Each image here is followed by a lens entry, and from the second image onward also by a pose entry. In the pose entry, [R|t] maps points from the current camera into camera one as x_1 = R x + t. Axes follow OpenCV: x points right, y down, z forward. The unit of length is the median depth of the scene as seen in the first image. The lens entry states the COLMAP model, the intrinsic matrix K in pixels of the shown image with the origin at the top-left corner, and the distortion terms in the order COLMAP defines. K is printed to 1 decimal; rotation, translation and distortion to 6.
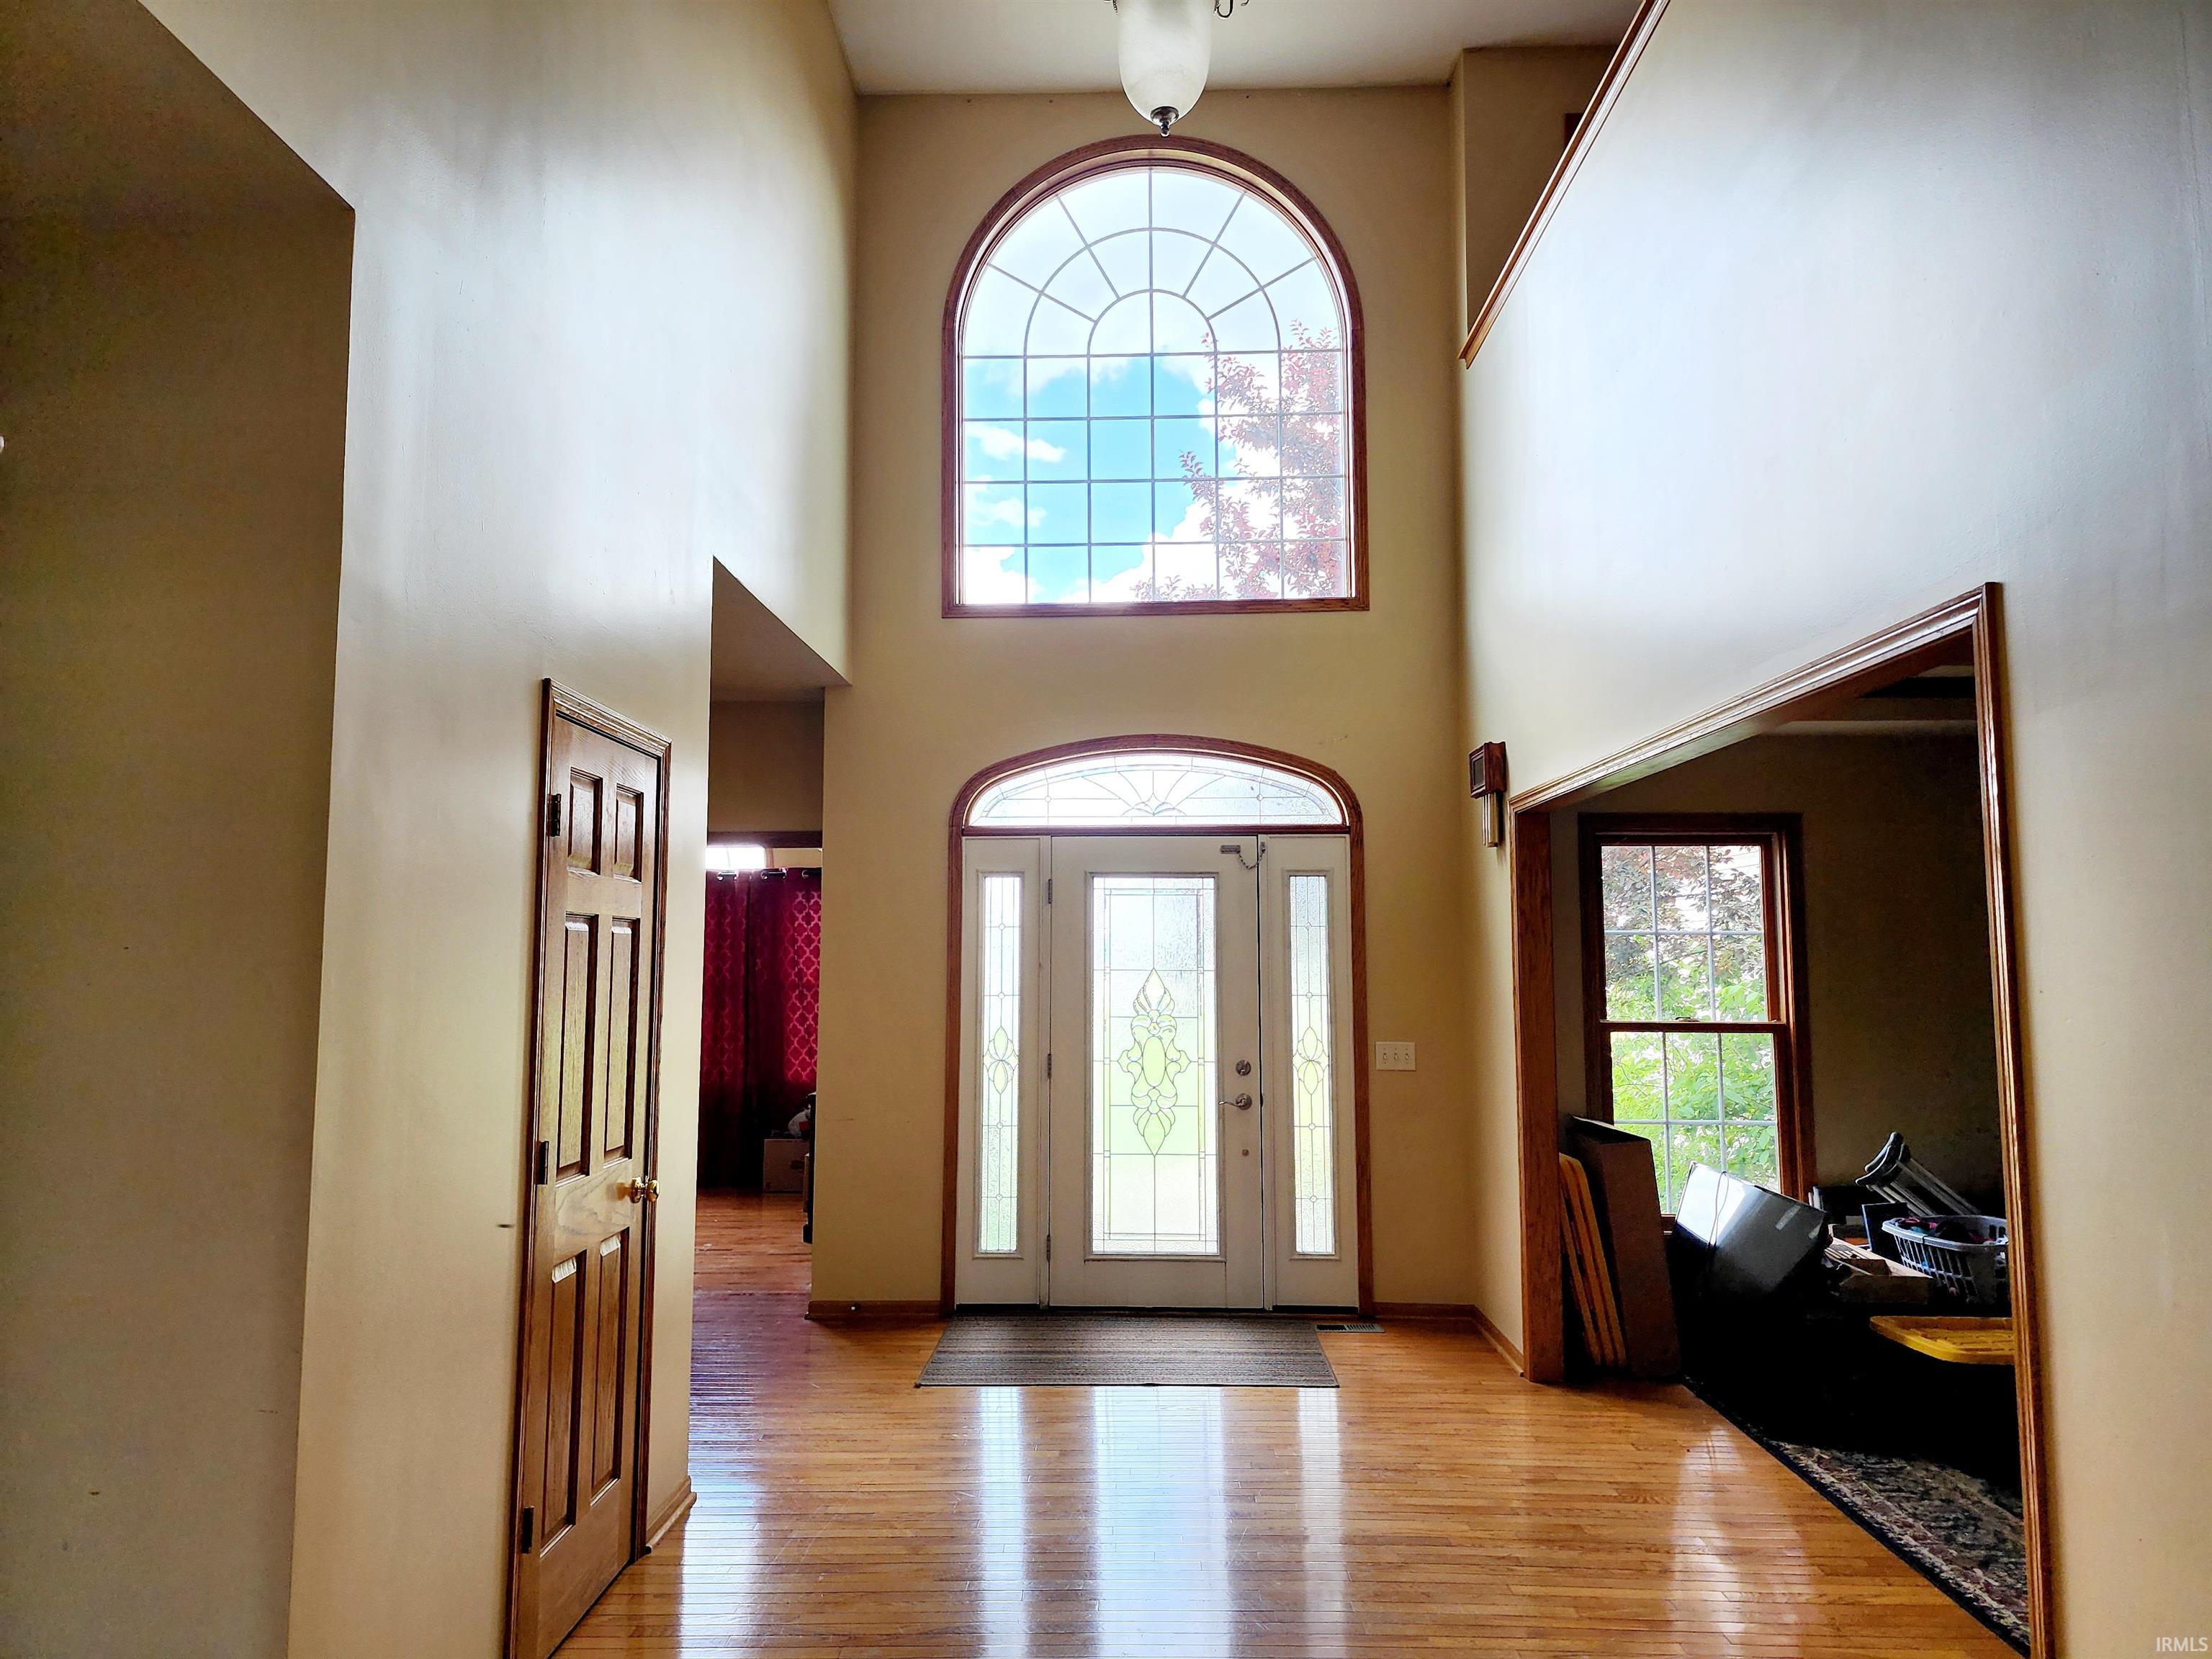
lens RADIAL K [[1481.0, 0, 1107.0], [0, 1481.0, 824.3], [0, 0, 1]] dist [0.070312, -0.056513]
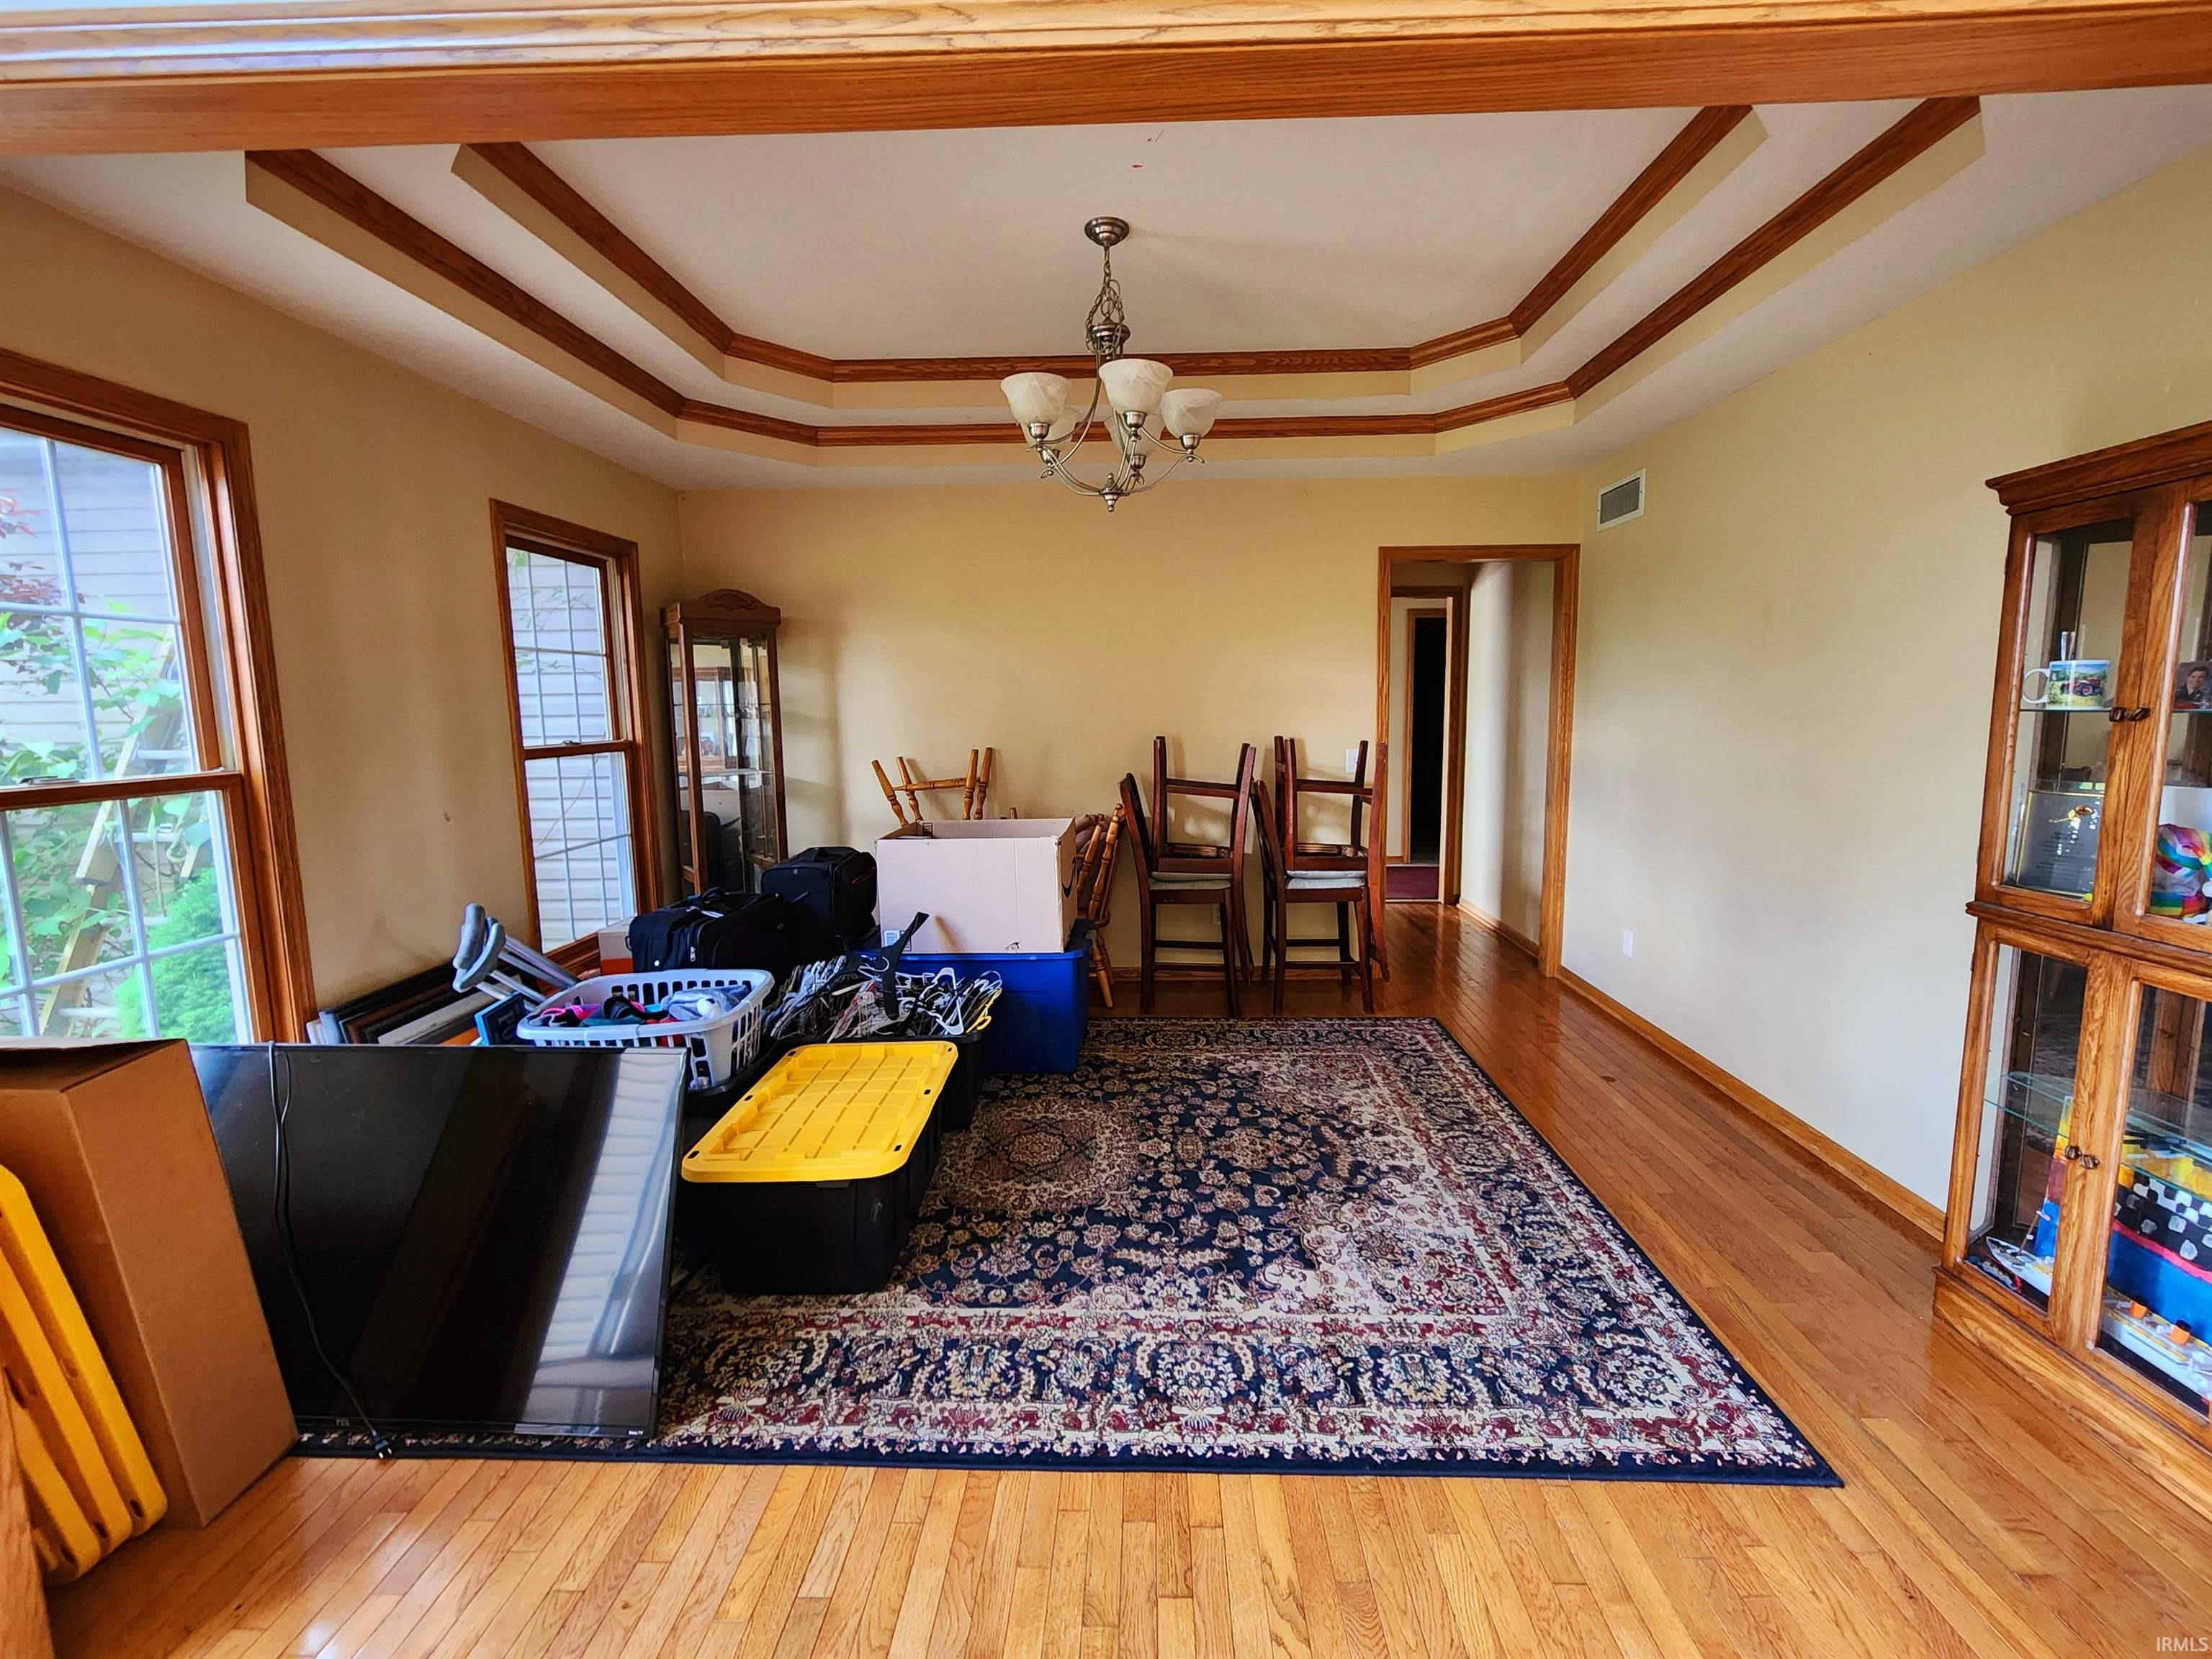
lens RADIAL K [[936.2, 0, 1111.9], [0, 936.2, 800.6], [0, 0, 1]] dist [0.001487, 0.000434]
pose [[0.008767, -0.115228, 0.993300, 0.104668], [-0.075742, 0.990408, 0.115561, 0.104094], [-0.997089, -0.076248, -0.000045, 0.917799]]
